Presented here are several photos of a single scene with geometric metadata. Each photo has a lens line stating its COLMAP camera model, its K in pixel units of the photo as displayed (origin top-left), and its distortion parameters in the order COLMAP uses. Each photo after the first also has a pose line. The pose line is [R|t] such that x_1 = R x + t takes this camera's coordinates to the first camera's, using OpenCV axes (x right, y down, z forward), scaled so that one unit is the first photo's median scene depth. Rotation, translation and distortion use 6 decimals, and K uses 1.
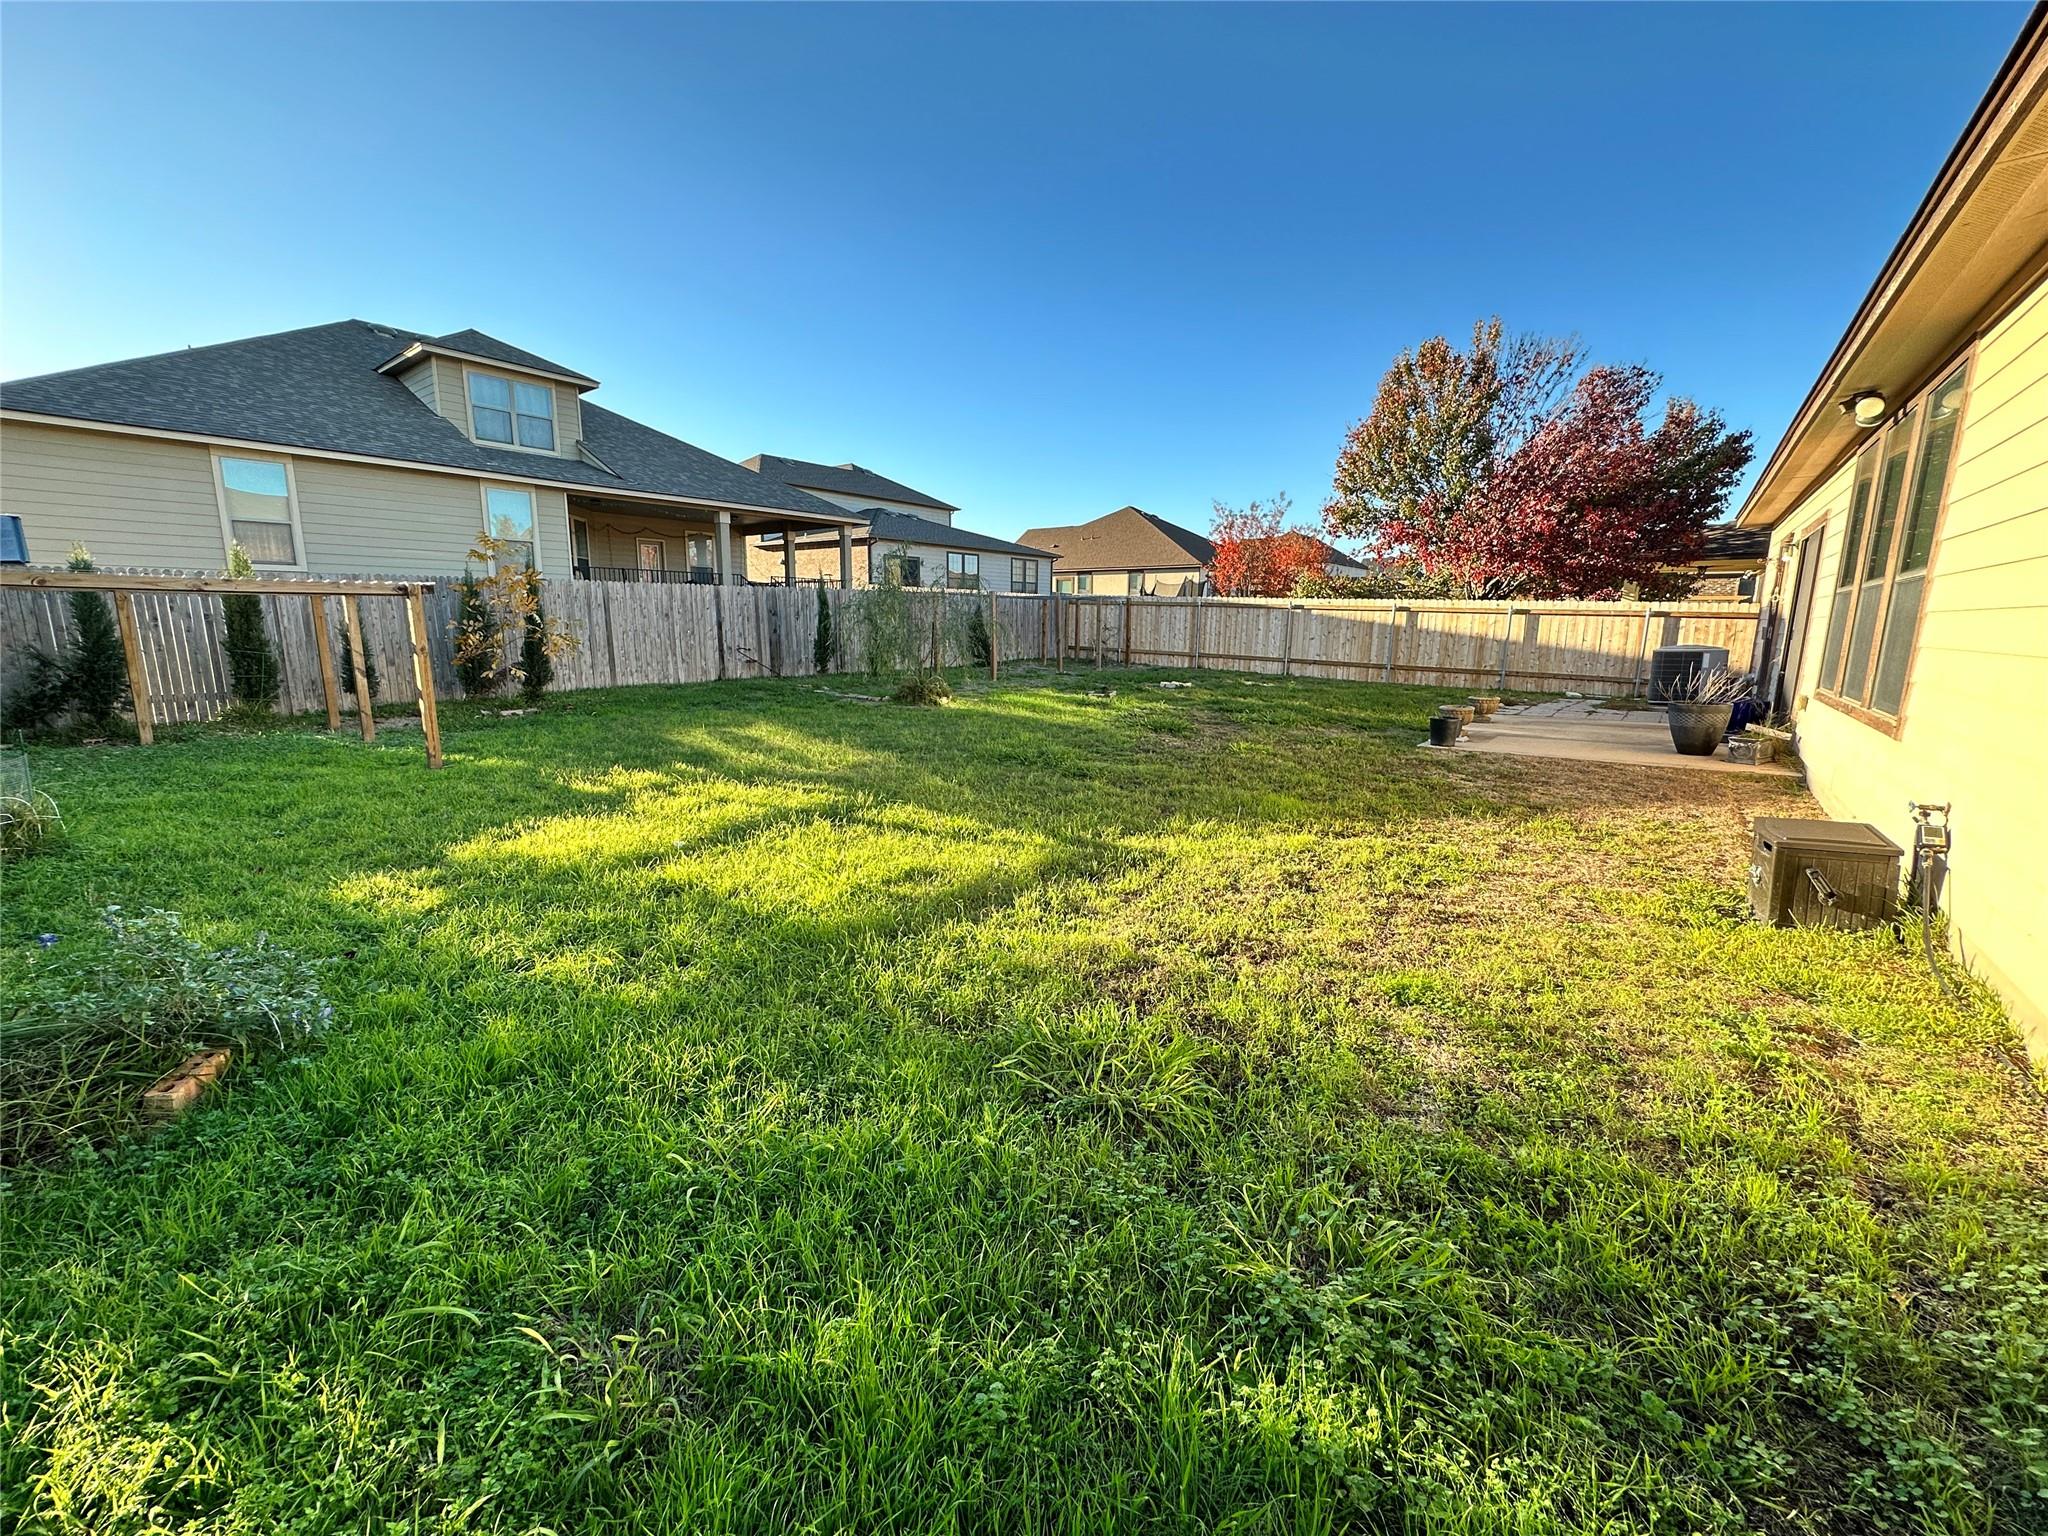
lens RADIAL K [[814.1, 0, 1030.6], [0, 814.1, 764.9], [0, 0, 1]] dist [-0.001758, 0.001114]
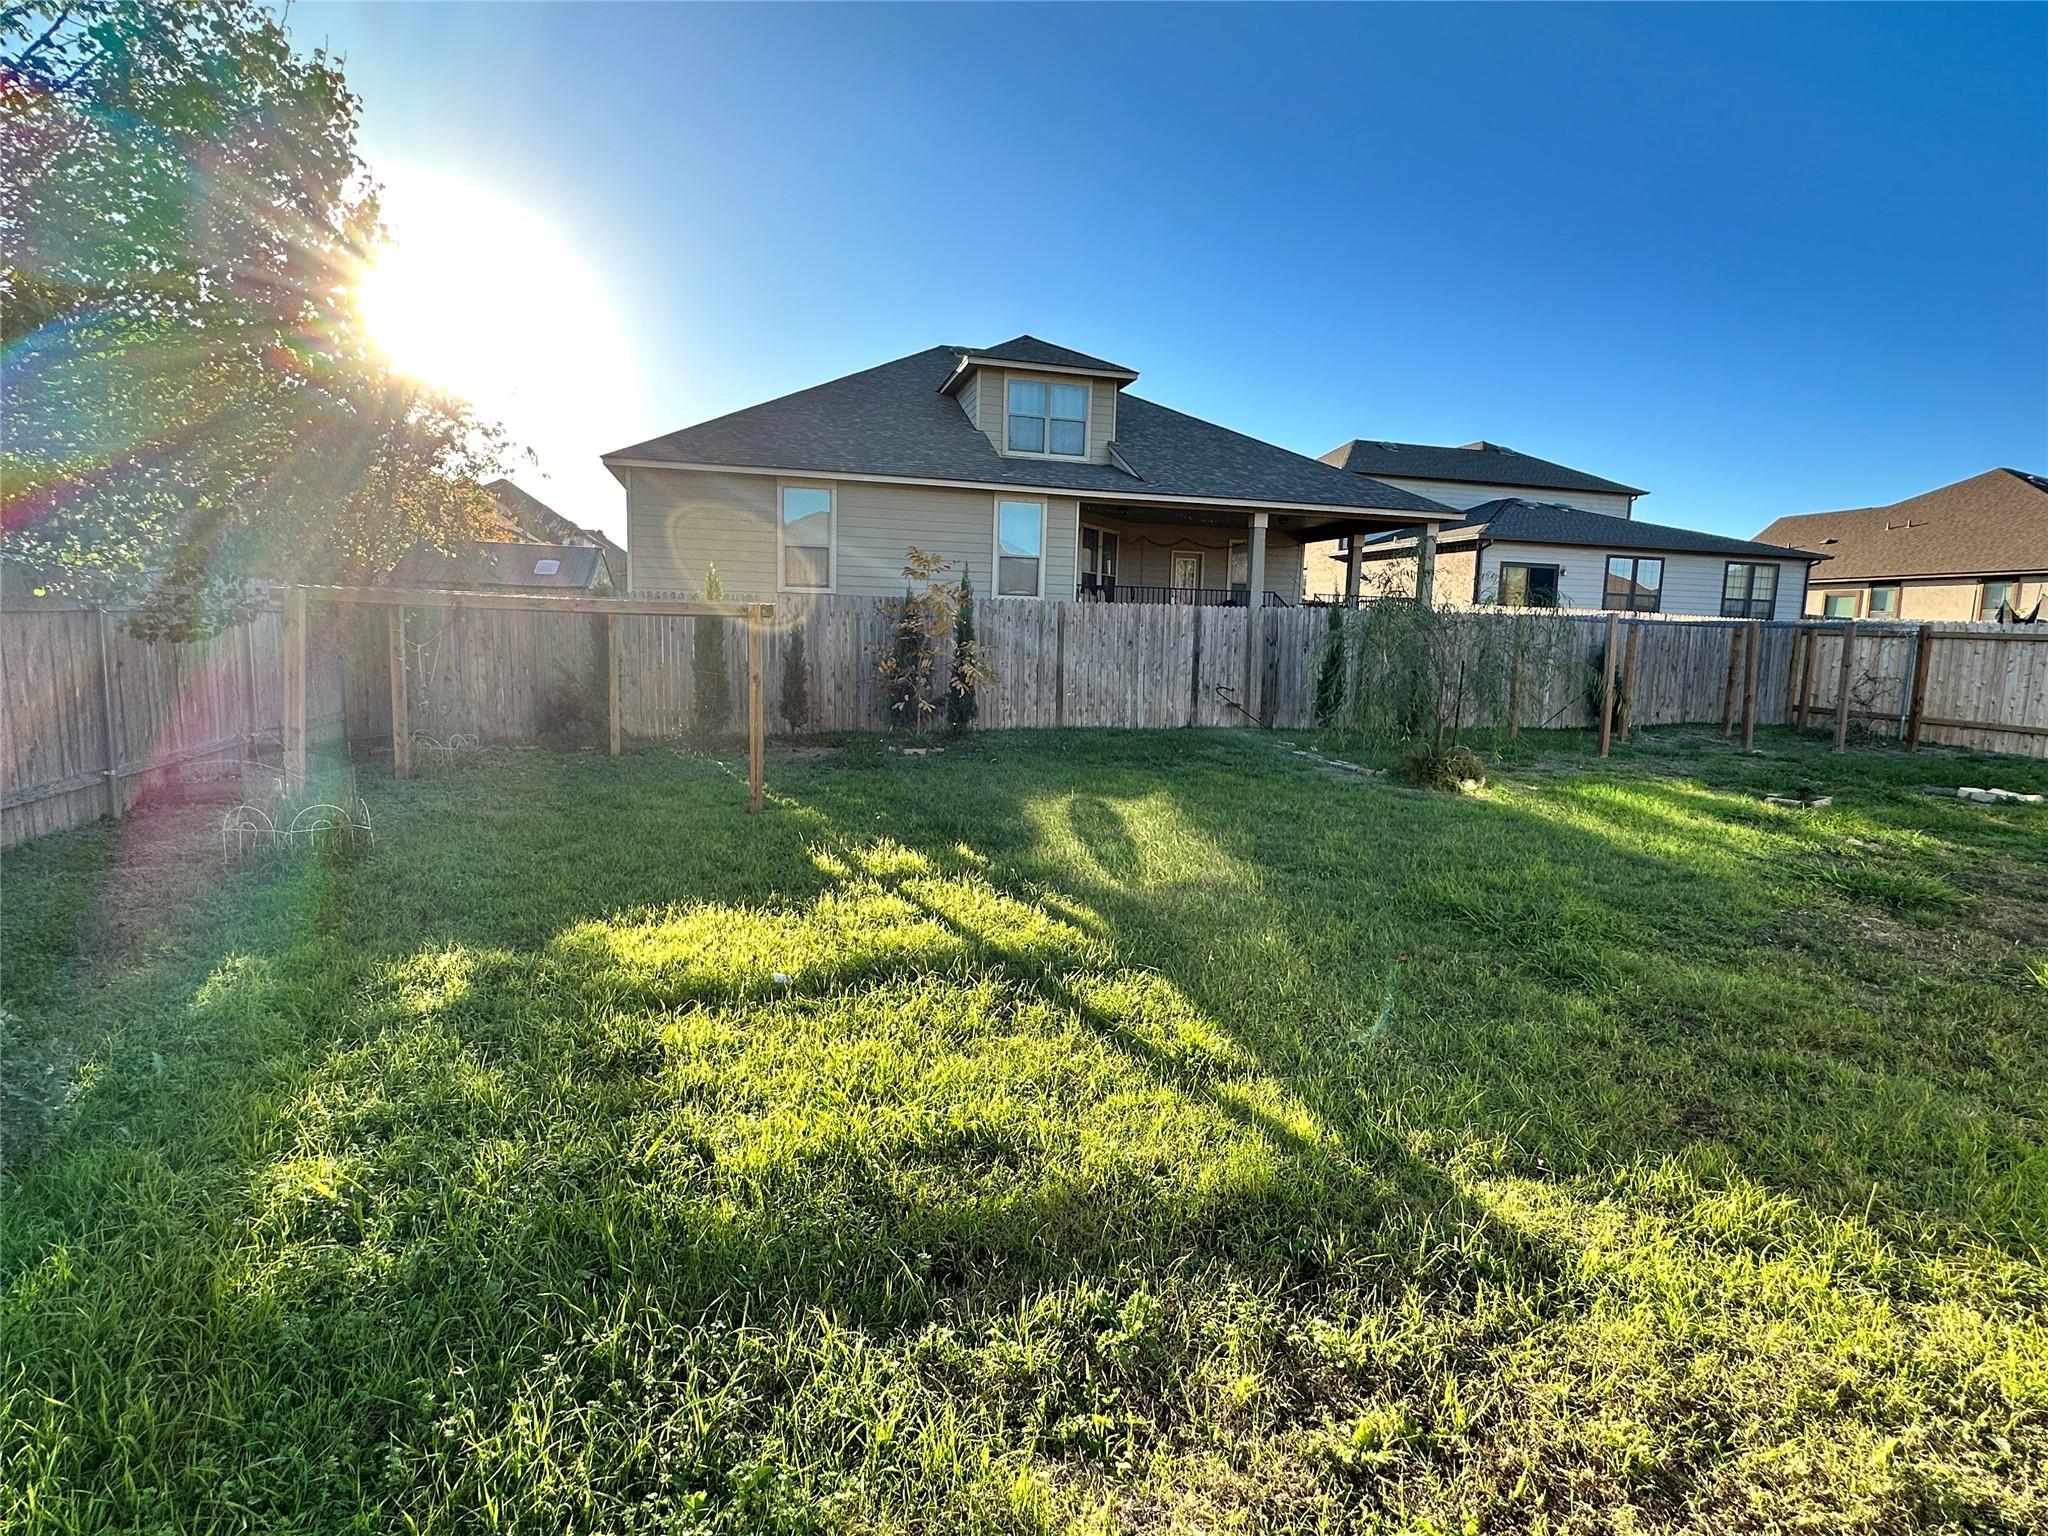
lens RADIAL K [[1028.2, 0, 1023.2], [0, 1028.2, 765.8], [0, 0, 1]] dist [-0.000500, 0.000543]
pose [[0.801177, 0.088079, -0.591910, 0.063937], [-0.125655, 0.991819, -0.022493, -0.024318], [0.585087, 0.092398, 0.805690, 0.117453]]
